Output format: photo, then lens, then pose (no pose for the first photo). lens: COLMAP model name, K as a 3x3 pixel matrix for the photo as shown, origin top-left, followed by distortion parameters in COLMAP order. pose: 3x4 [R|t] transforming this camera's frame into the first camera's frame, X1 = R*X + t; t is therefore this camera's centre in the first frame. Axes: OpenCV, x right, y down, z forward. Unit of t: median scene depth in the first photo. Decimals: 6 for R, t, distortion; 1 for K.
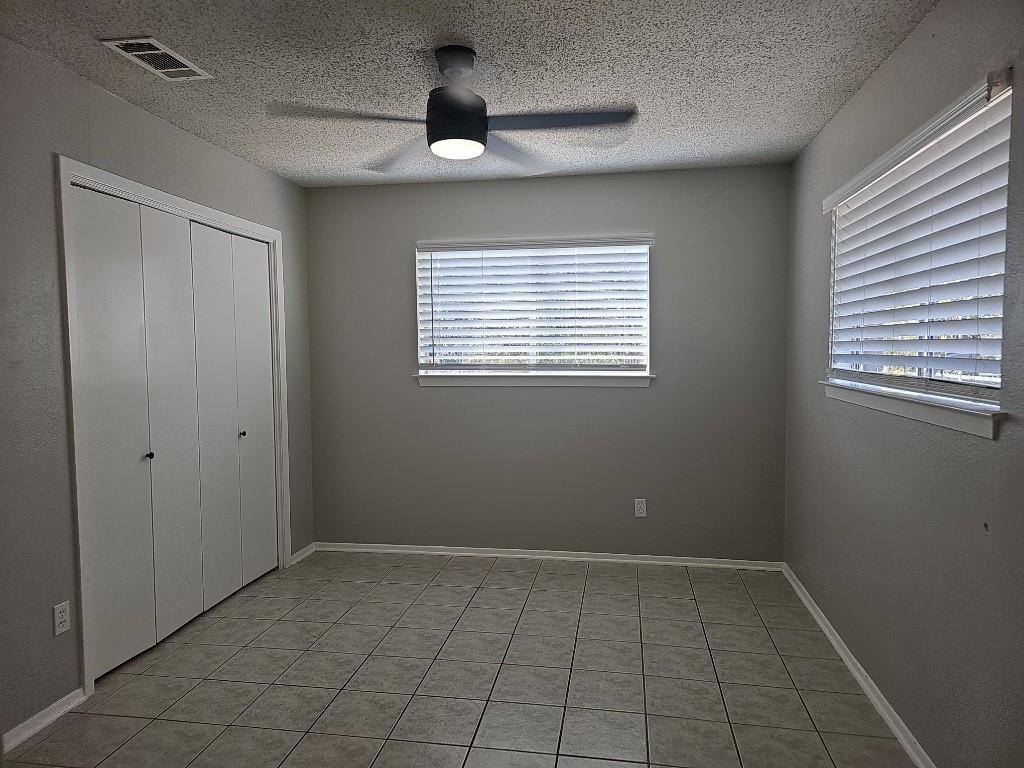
lens RADIAL K [[662.1, 0, 538.3], [0, 662.1, 387.9], [0, 0, 1]] dist [0.002958, -0.001704]
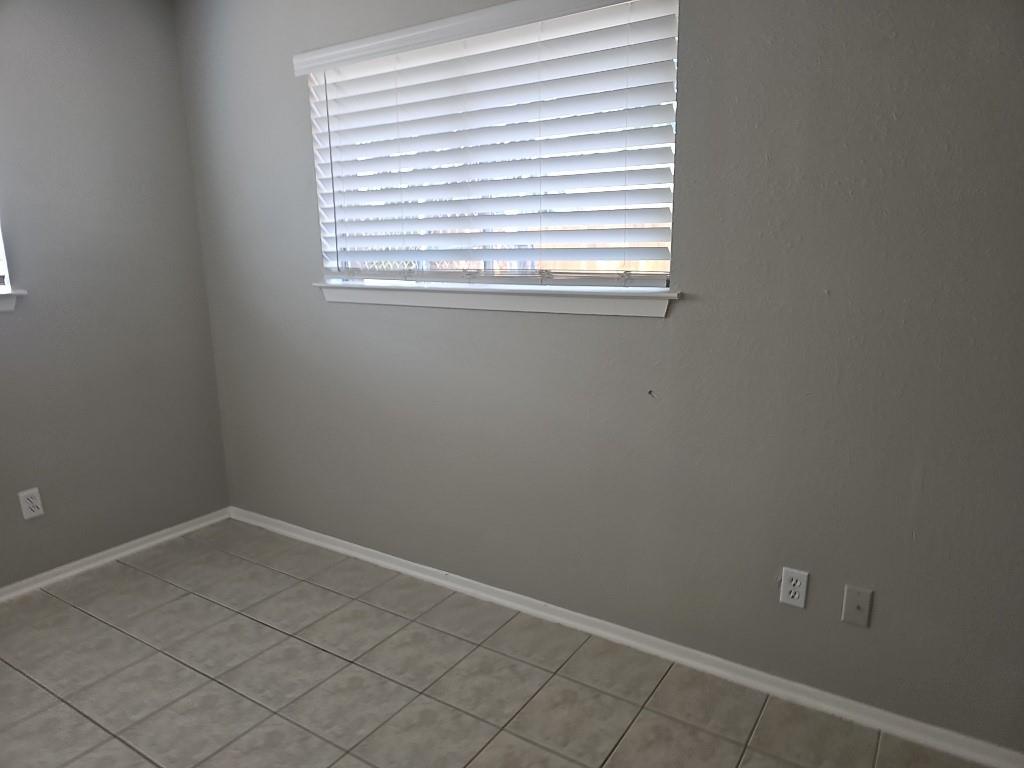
lens RADIAL K [[678.3, 0, 503.6], [0, 678.3, 380.3], [0, 0, 1]] dist [0.085189, -0.089054]
pose [[0.430375, -0.177441, 0.885038, -0.380493], [0.067725, 0.984072, 0.164363, -0.021992], [-0.900106, -0.010799, 0.435537, 0.547098]]
